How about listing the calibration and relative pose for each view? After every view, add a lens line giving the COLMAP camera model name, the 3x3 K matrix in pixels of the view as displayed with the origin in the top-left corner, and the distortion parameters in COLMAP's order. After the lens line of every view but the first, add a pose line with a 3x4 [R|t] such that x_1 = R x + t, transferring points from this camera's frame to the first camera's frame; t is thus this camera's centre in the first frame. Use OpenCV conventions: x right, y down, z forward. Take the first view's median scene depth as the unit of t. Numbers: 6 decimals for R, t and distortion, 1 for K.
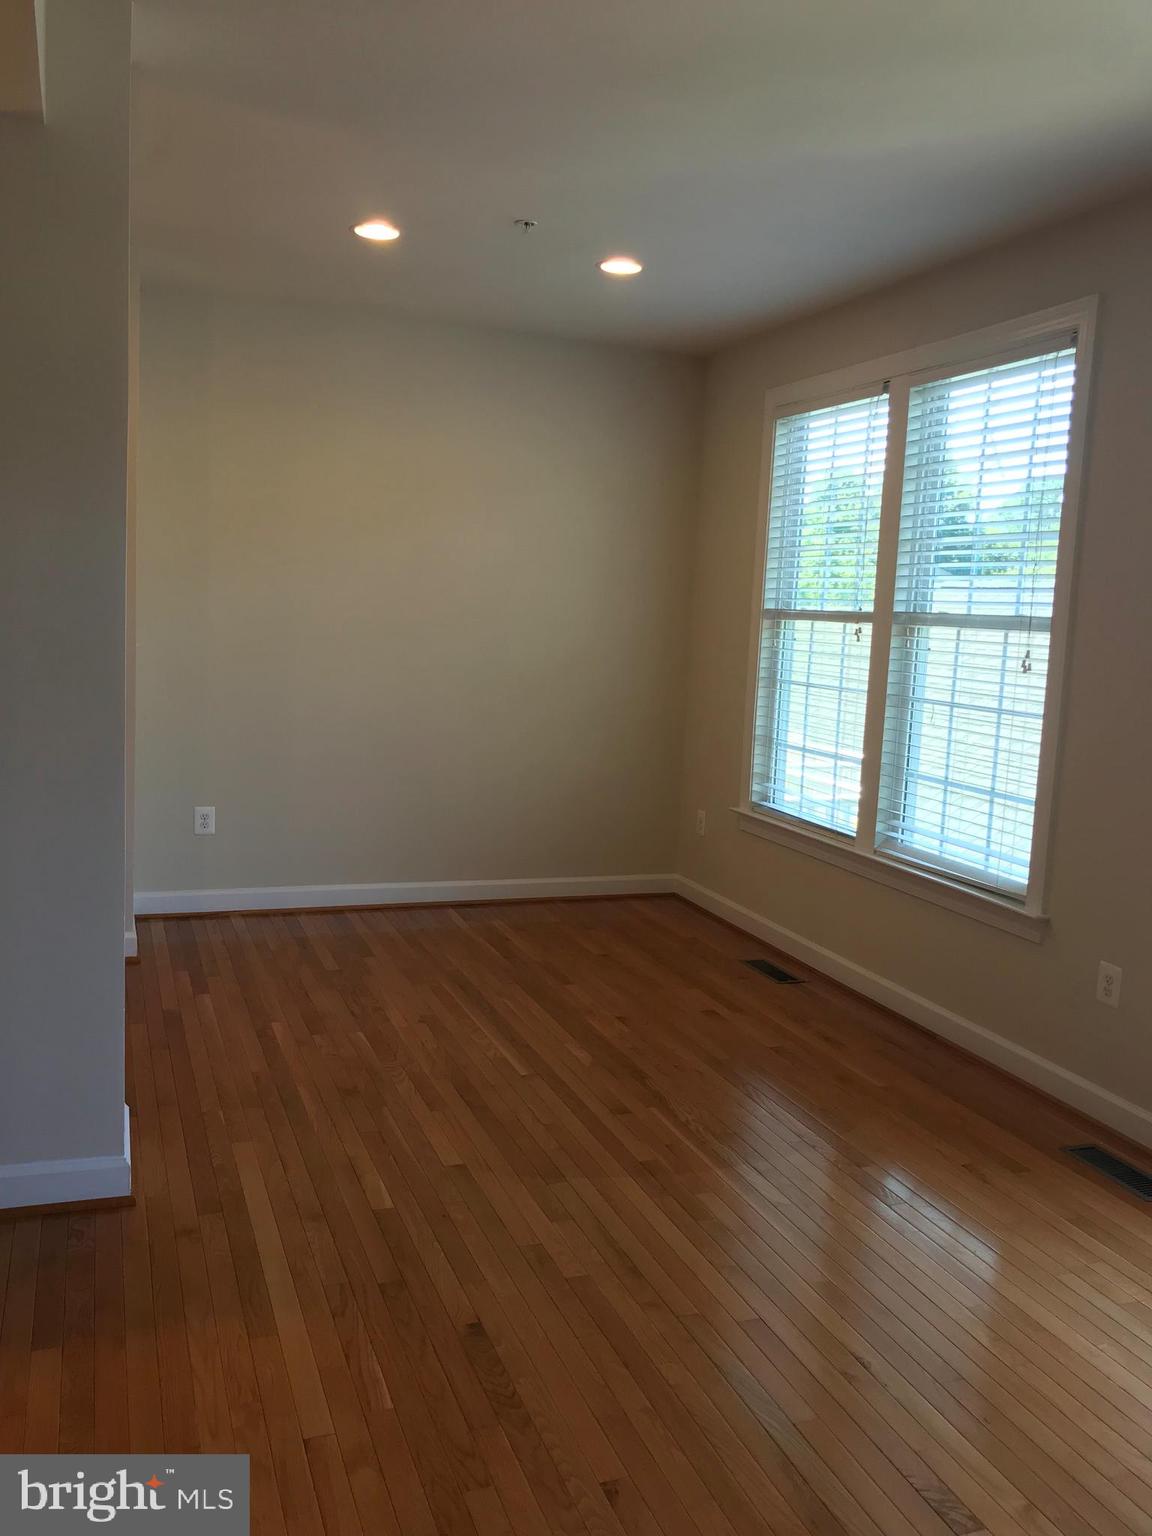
lens RADIAL K [[1268.6, 0, 574.8], [0, 1268.6, 755.7], [0, 0, 1]] dist [0.046482, -0.055356]
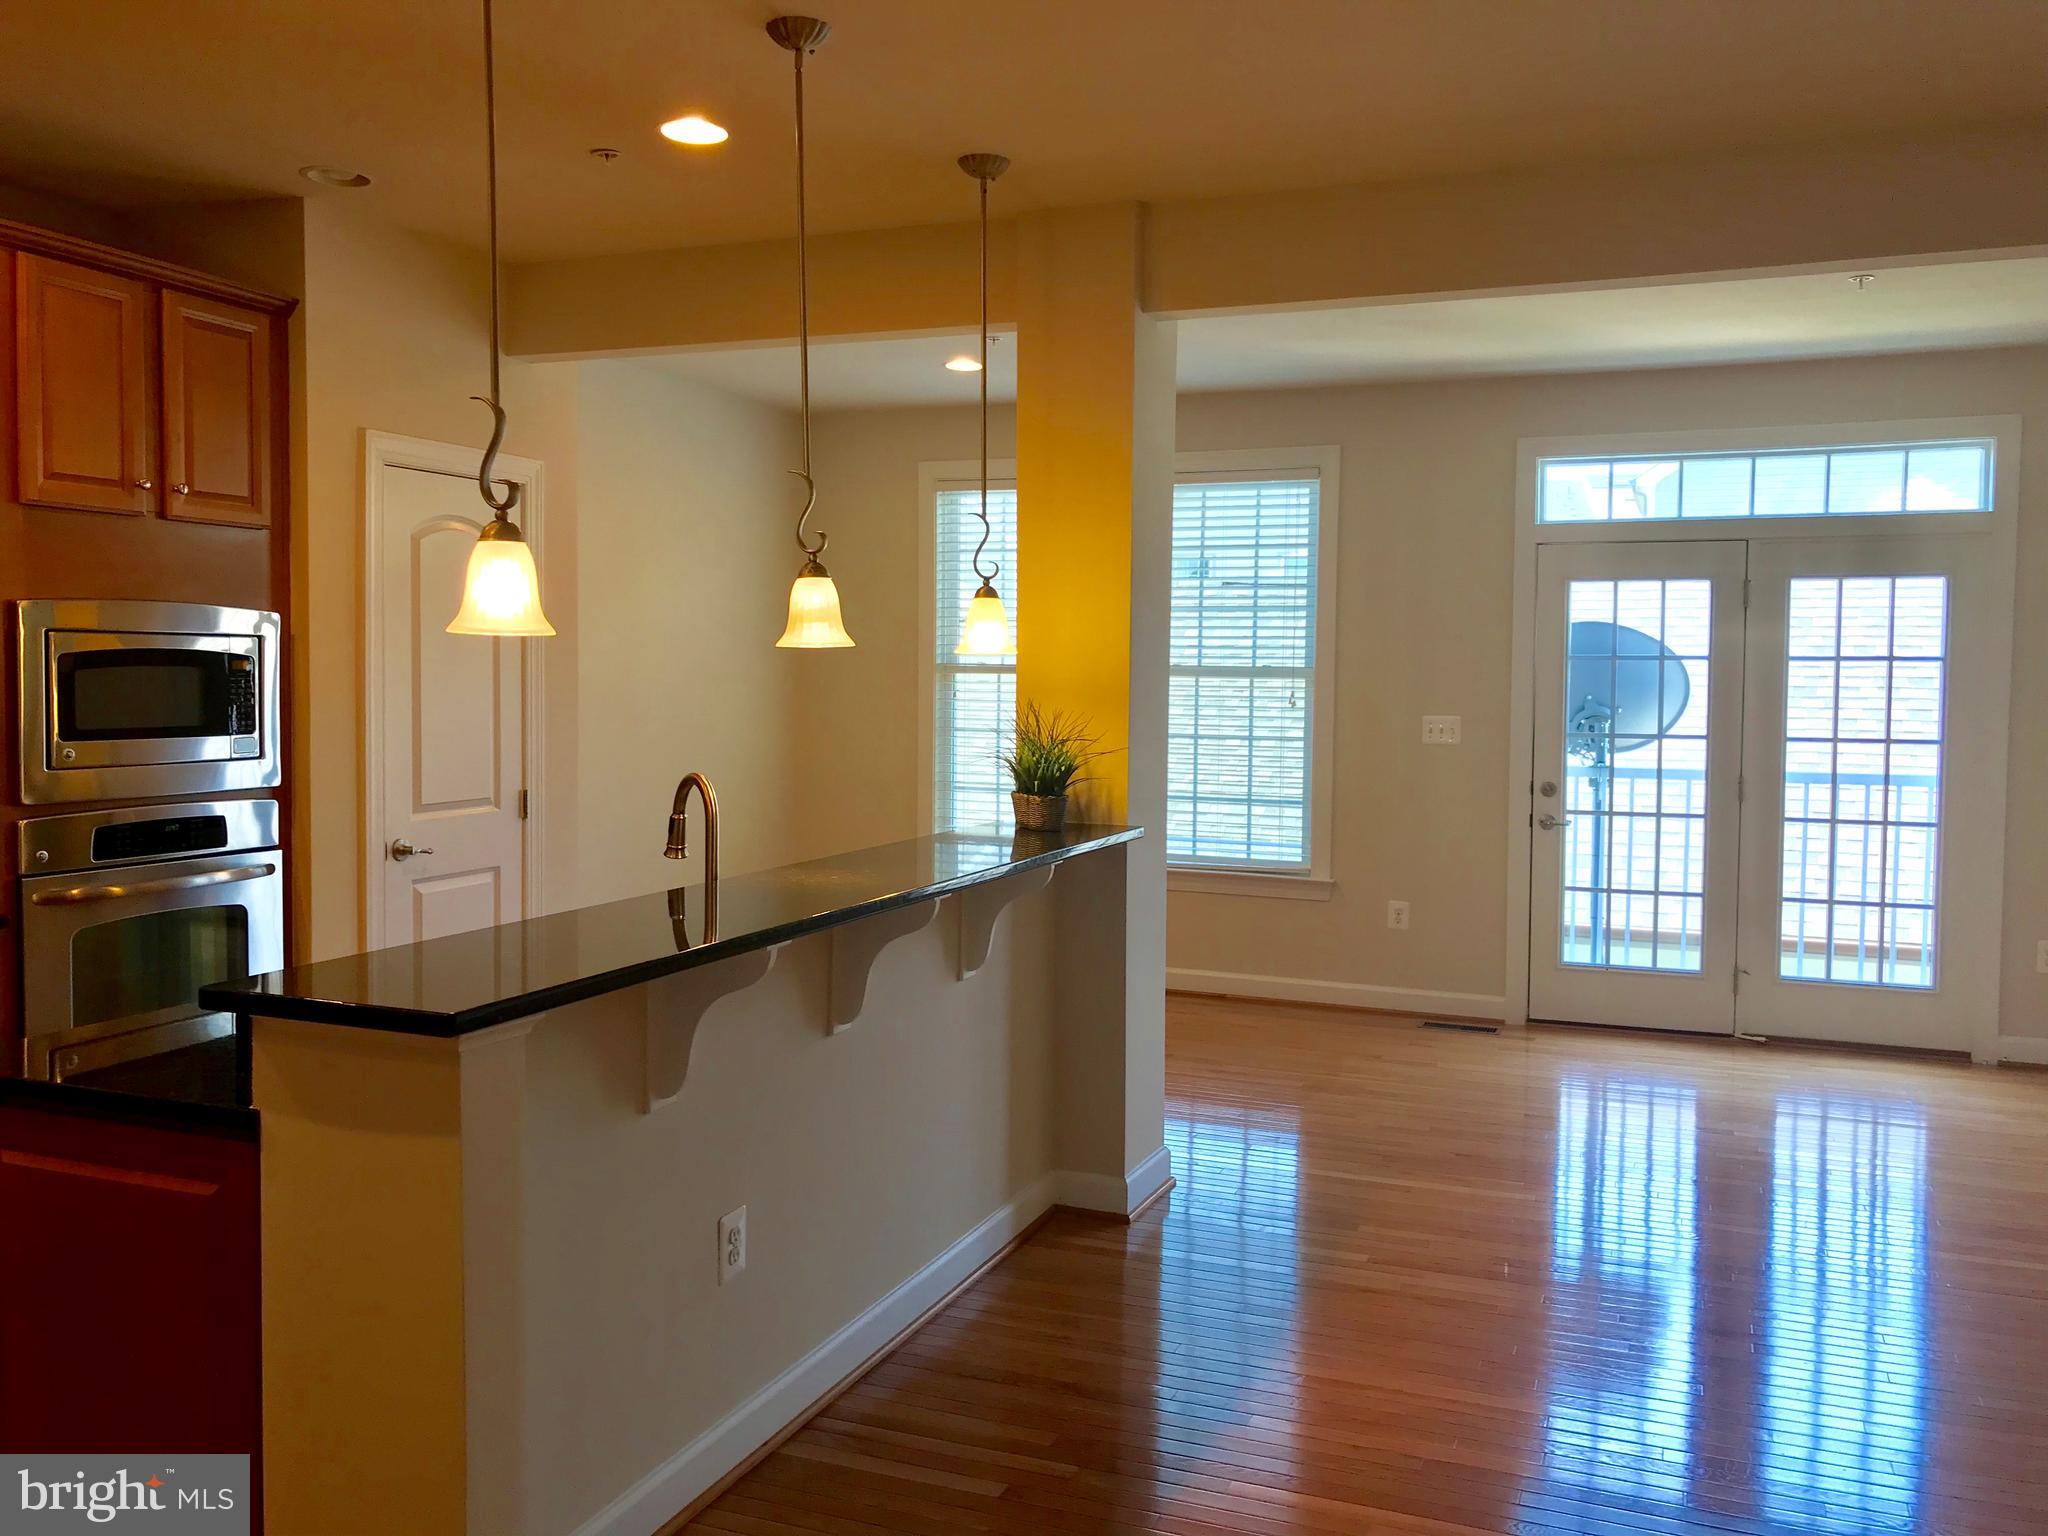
lens RADIAL K [[1691.4, 0, 1017.7], [0, 1691.4, 769.7], [0, 0, 1]] dist [0.046482, -0.055356]
pose [[0.679081, -0.084745, 0.729155, -1.180154], [0.103975, 0.994403, 0.018738, -0.064039], [-0.726662, 0.063089, 0.684092, -0.024225]]
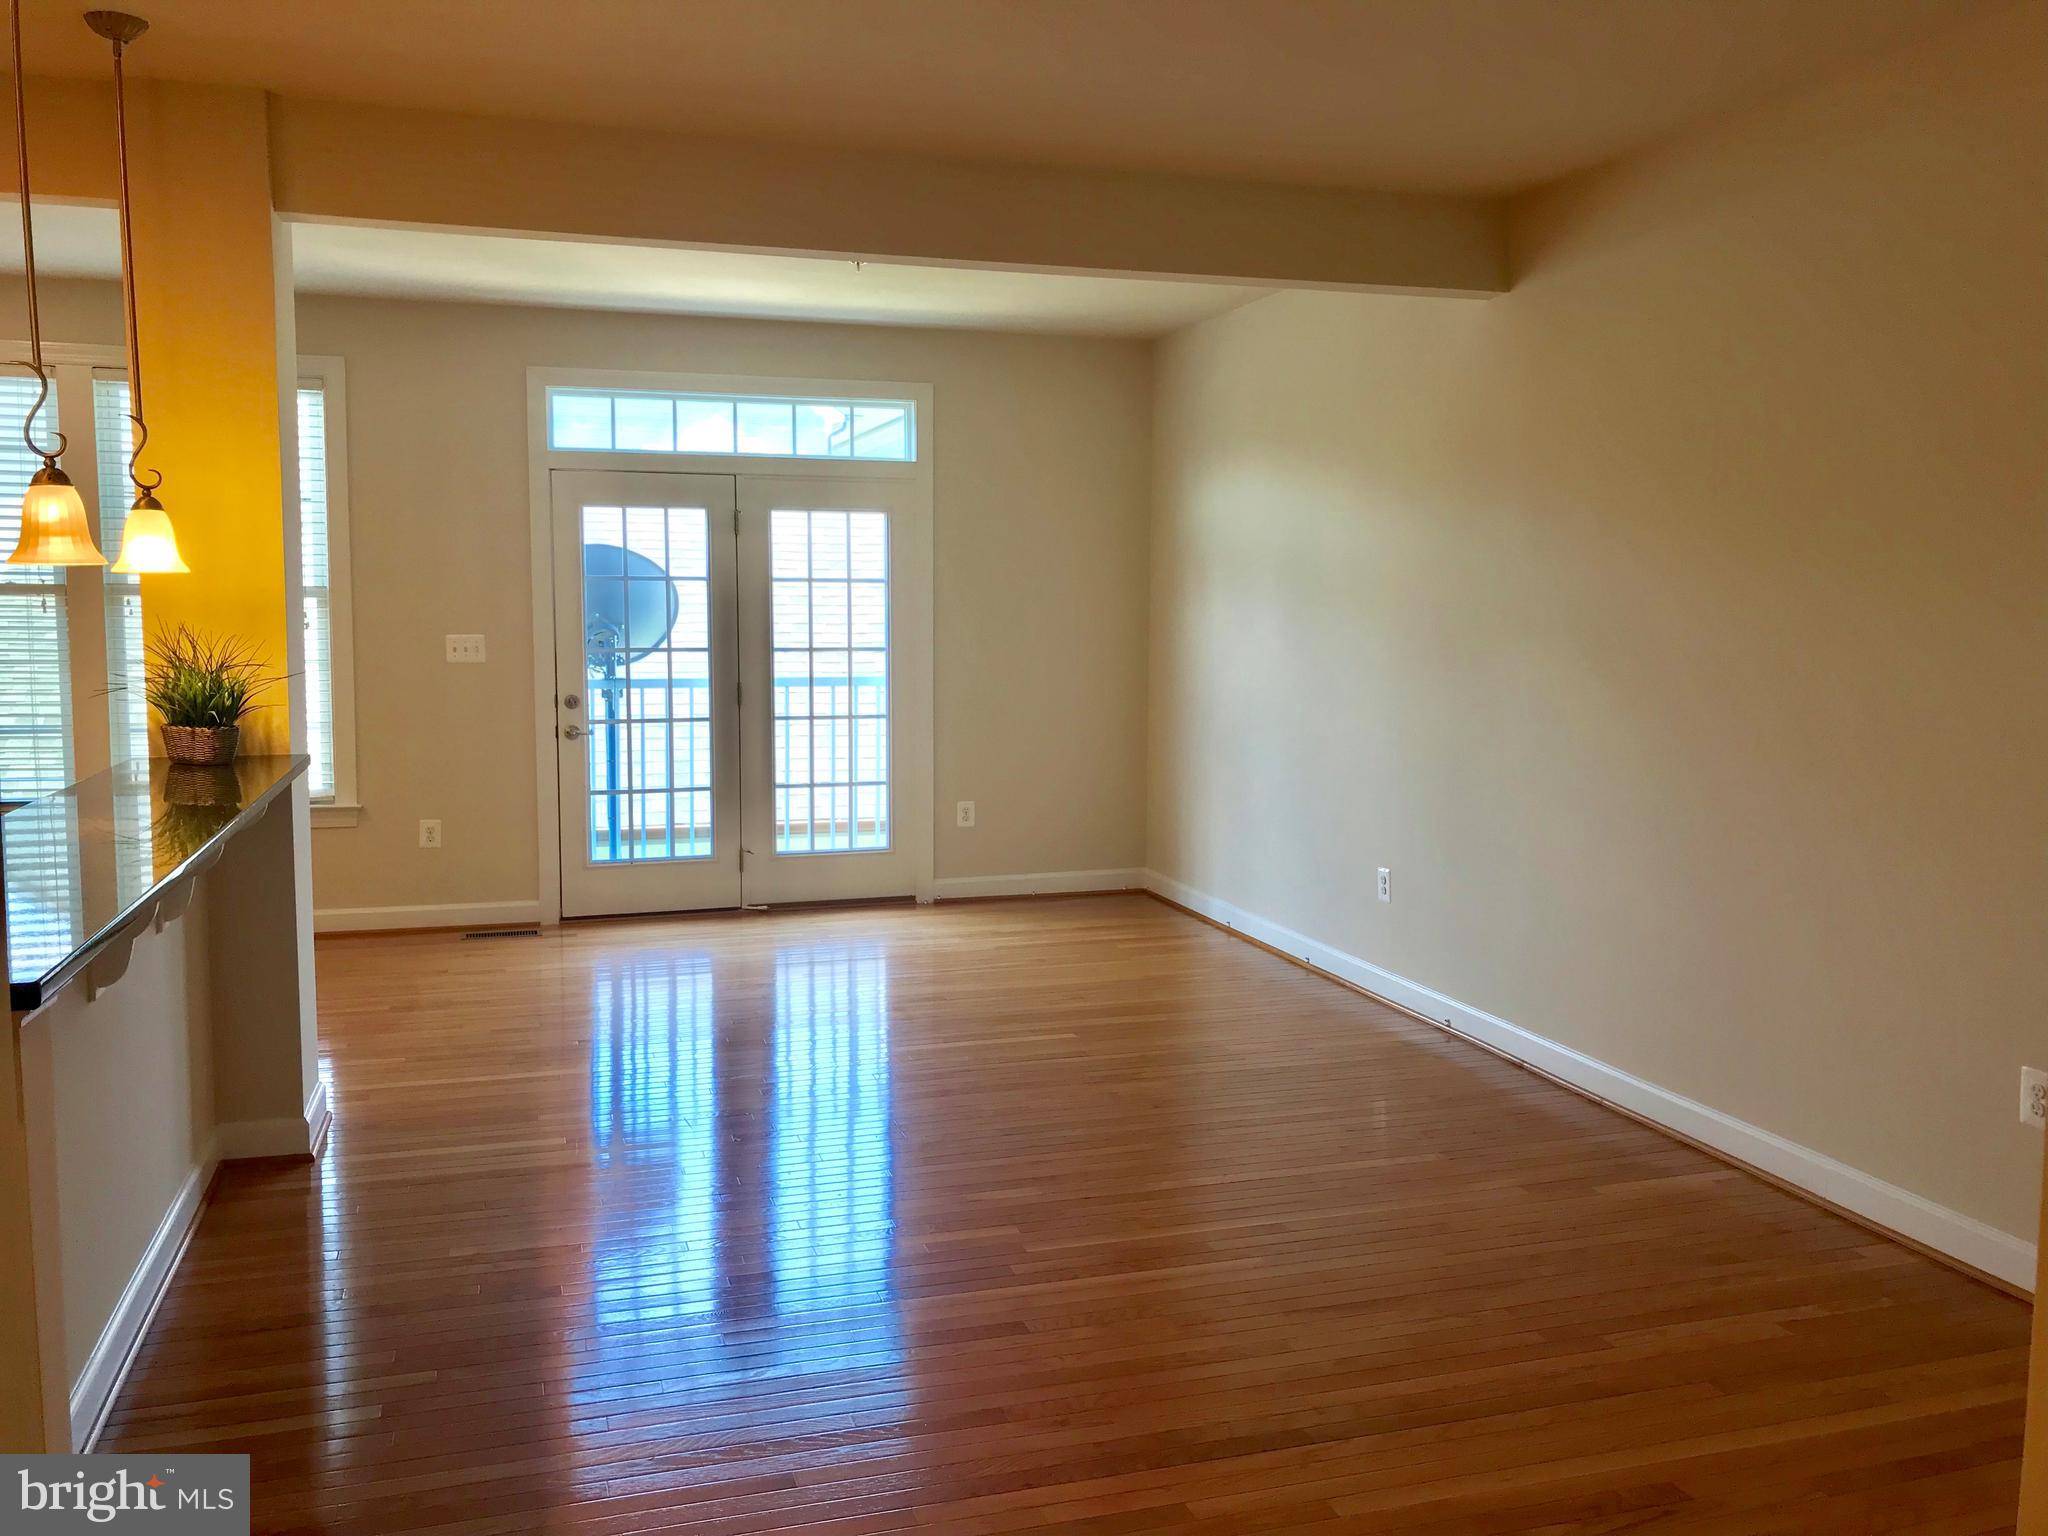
lens RADIAL K [[1691.4, 0, 1006.6], [0, 1691.4, 768.4], [0, 0, 1]] dist [0.046482, -0.055356]
pose [[0.066602, -0.147456, 0.986824, -1.351012], [0.108382, 0.984237, 0.139754, -0.090664], [-0.991876, 0.097646, 0.081534, 0.154190]]
